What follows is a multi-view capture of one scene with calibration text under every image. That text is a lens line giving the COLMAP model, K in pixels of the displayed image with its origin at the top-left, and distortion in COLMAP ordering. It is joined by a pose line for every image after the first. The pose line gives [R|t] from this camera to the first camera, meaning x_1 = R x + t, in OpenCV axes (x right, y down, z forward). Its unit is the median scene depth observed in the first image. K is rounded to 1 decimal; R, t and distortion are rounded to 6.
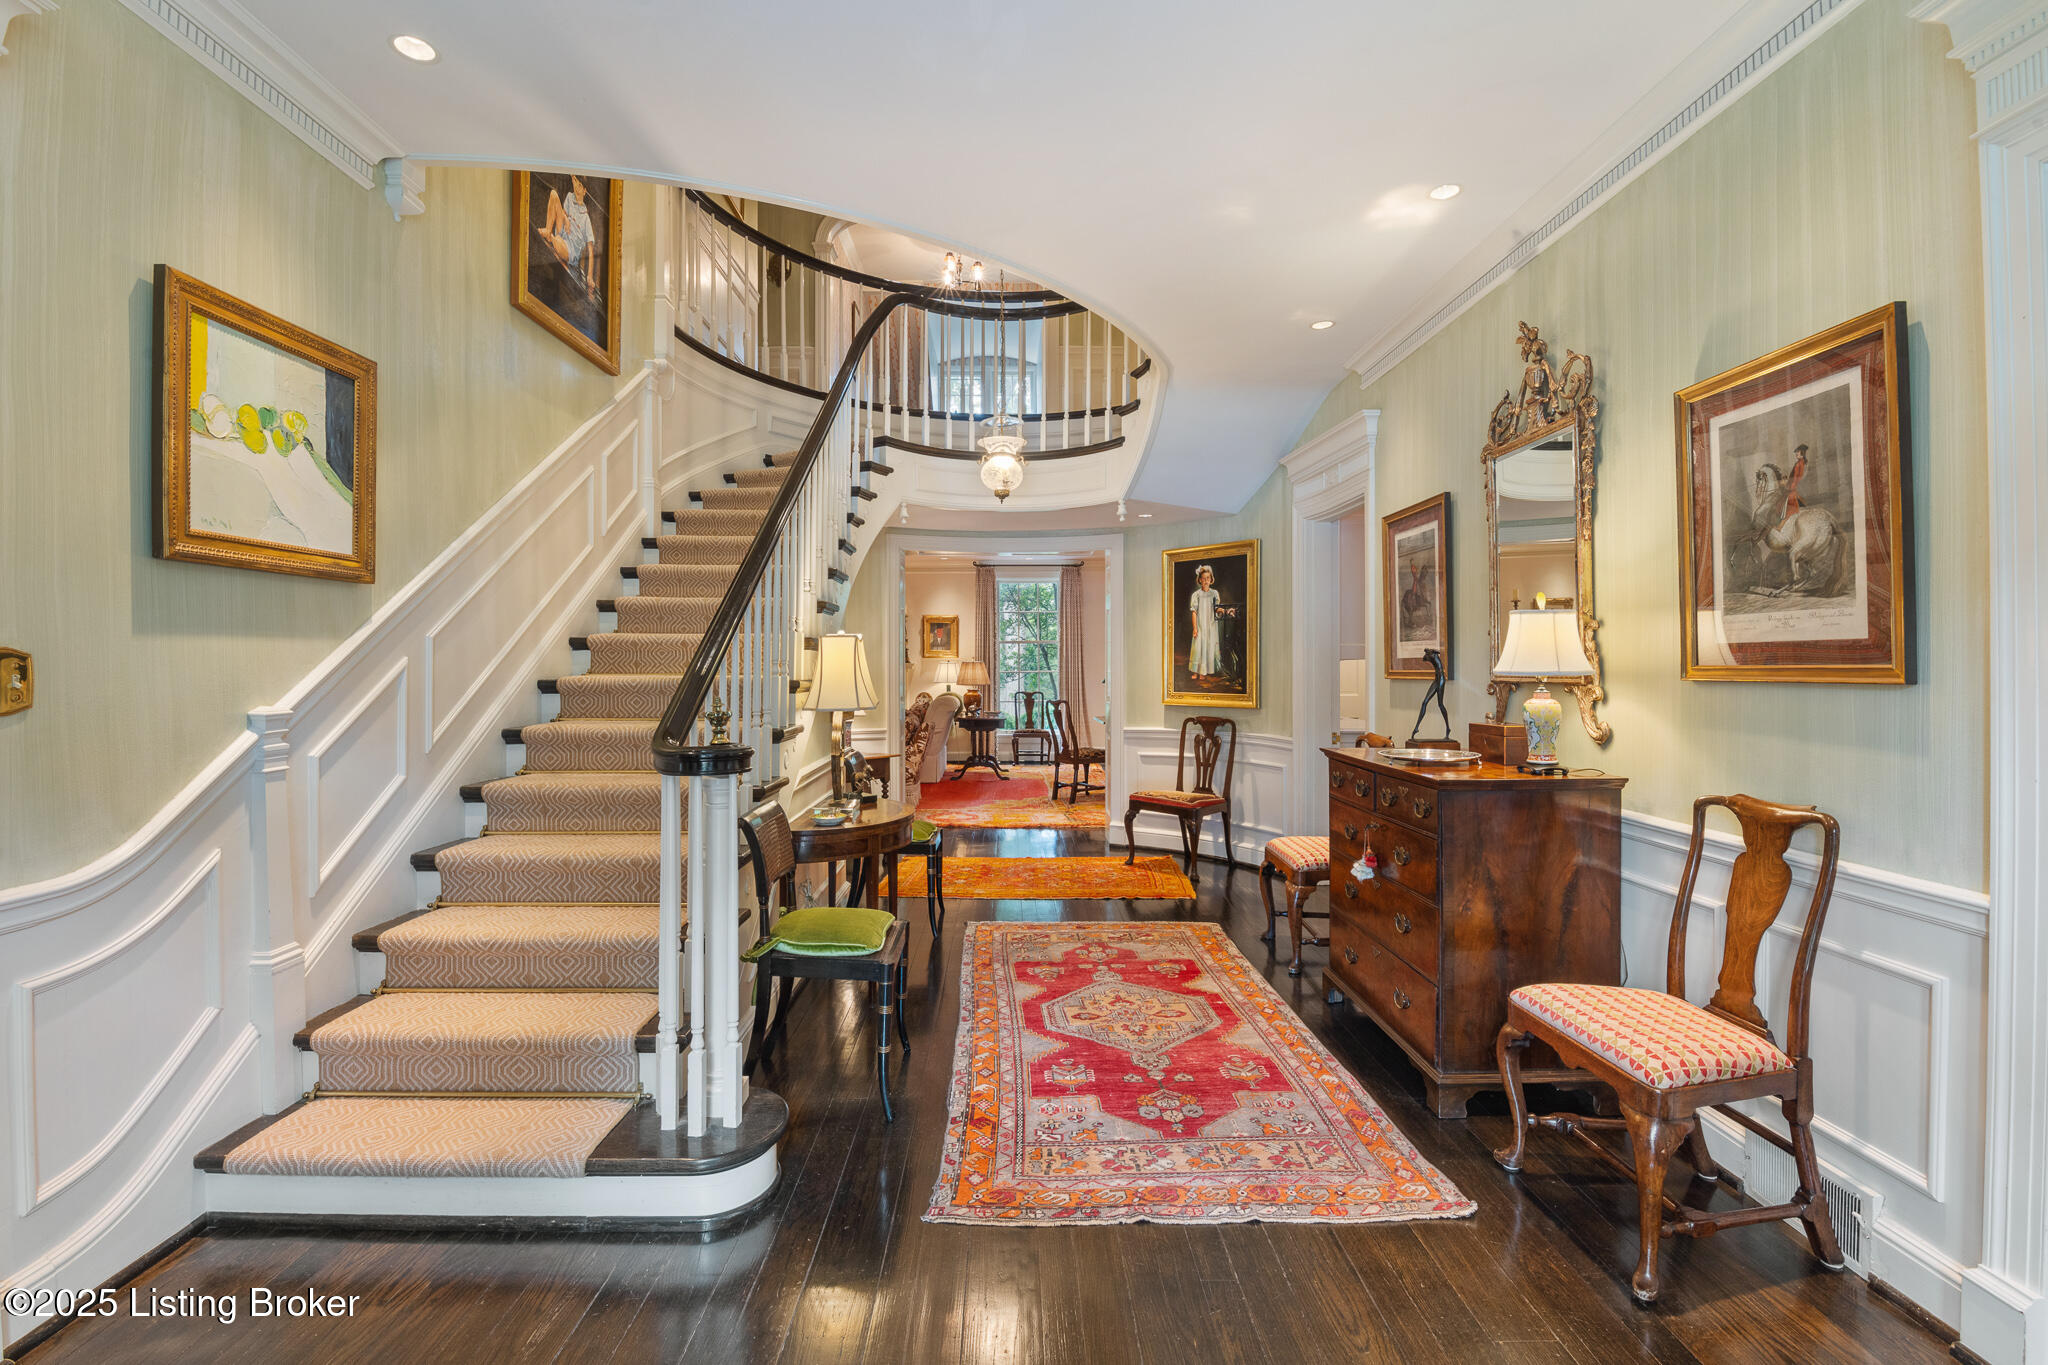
lens RADIAL K [[912.6, 0, 1009.3], [0, 912.6, 665.6], [0, 0, 1]] dist [0.012558, -0.003981]
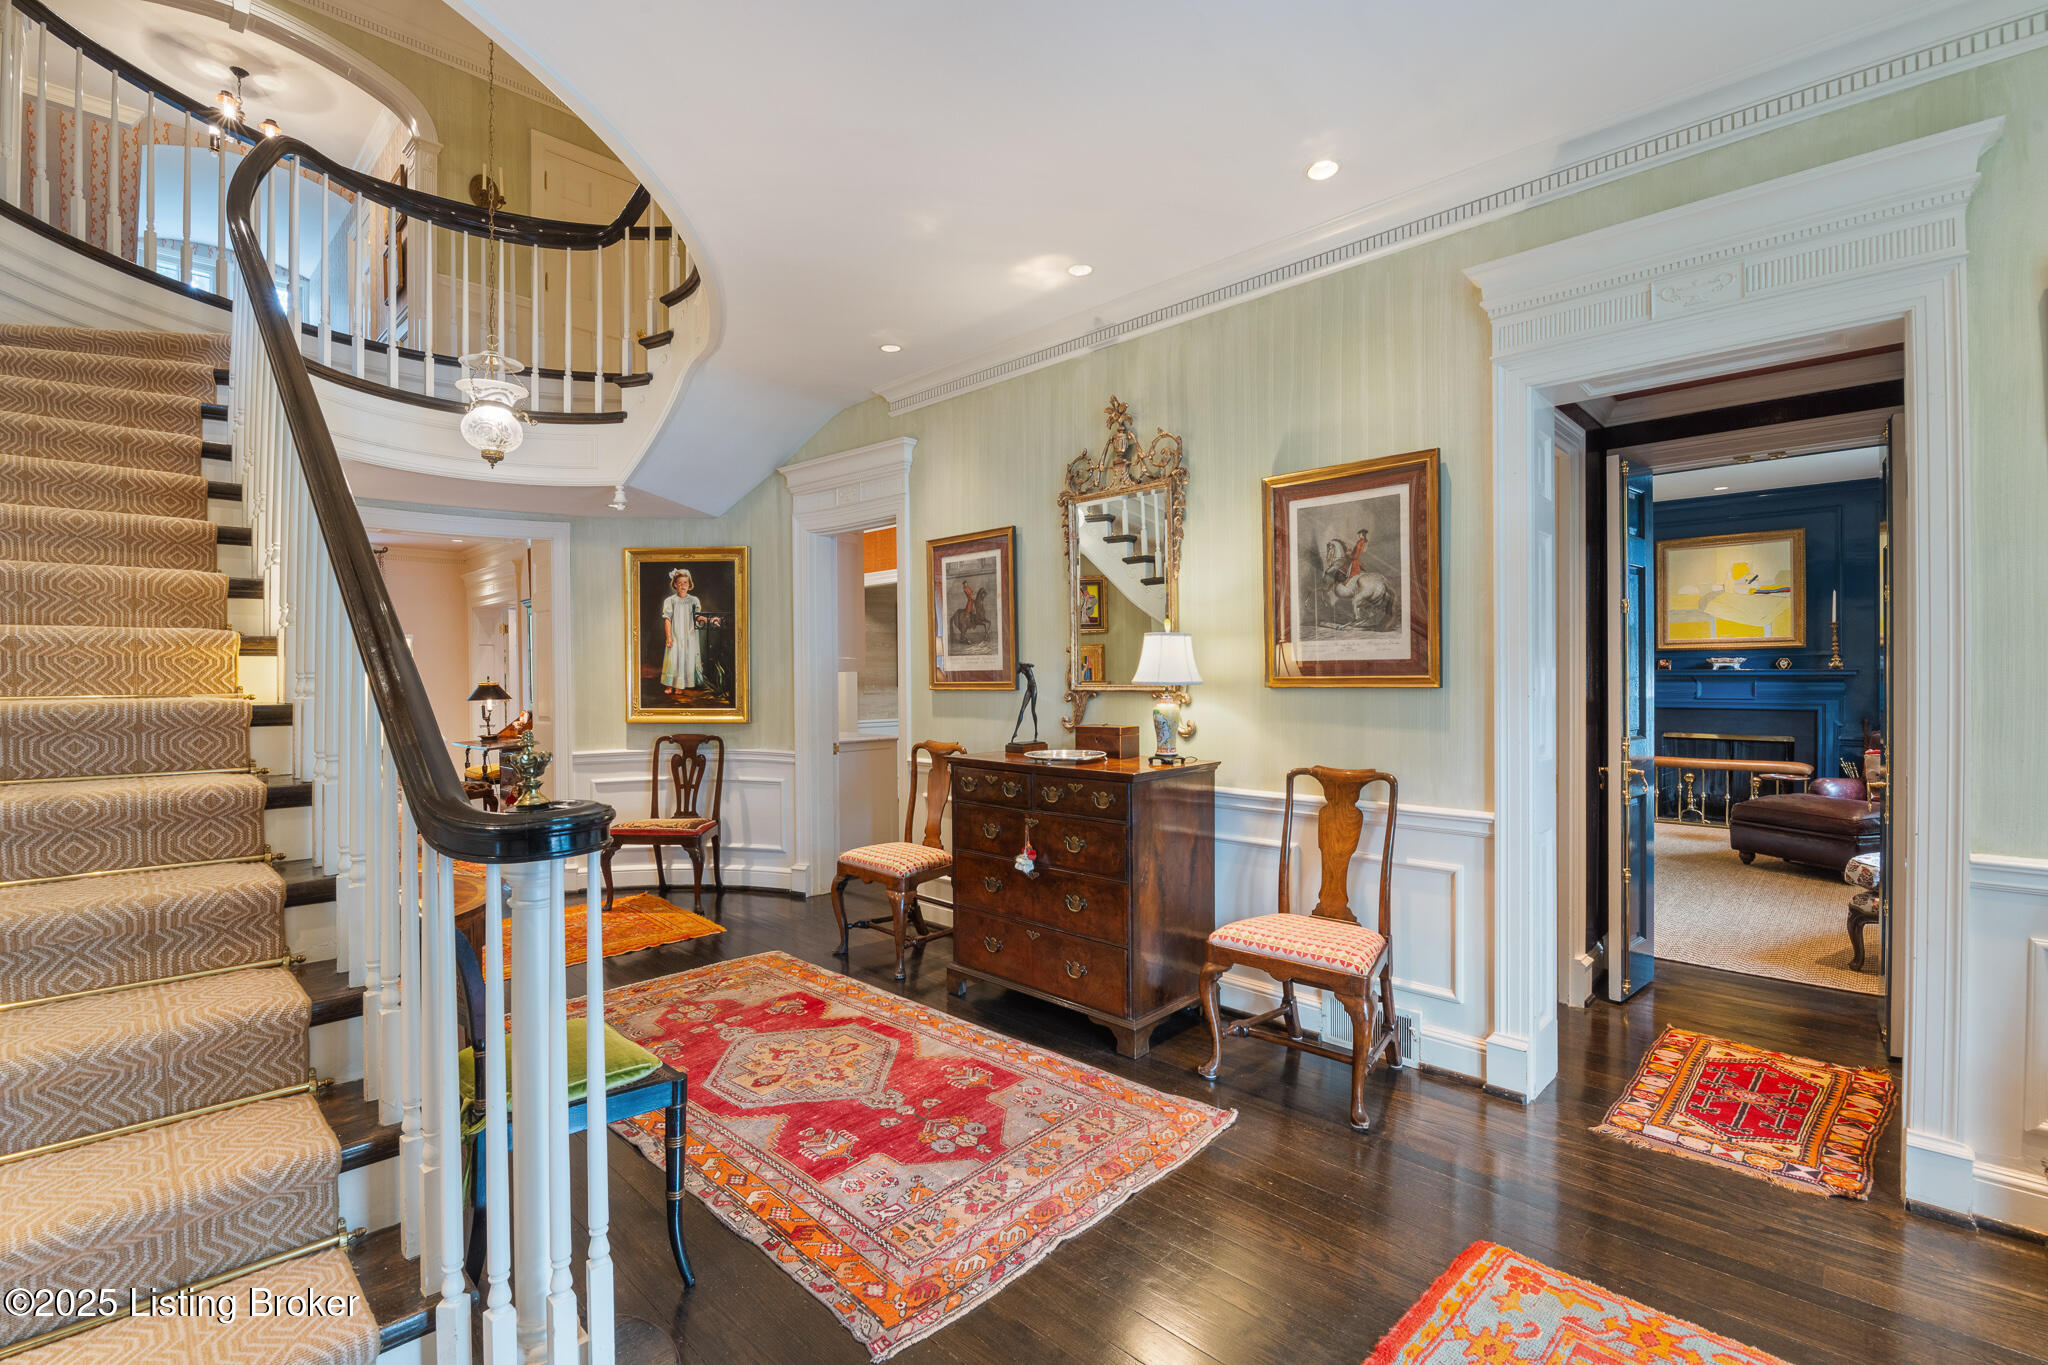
lens RADIAL K [[912.6, 0, 1015.6], [0, 912.6, 683.8], [0, 0, 1]] dist [0.012558, -0.003981]
pose [[0.704867, -0.010301, 0.709265, -0.403884], [0.005171, 0.999943, 0.009384, -0.003477], [-0.709321, -0.002947, 0.704880, 0.236288]]
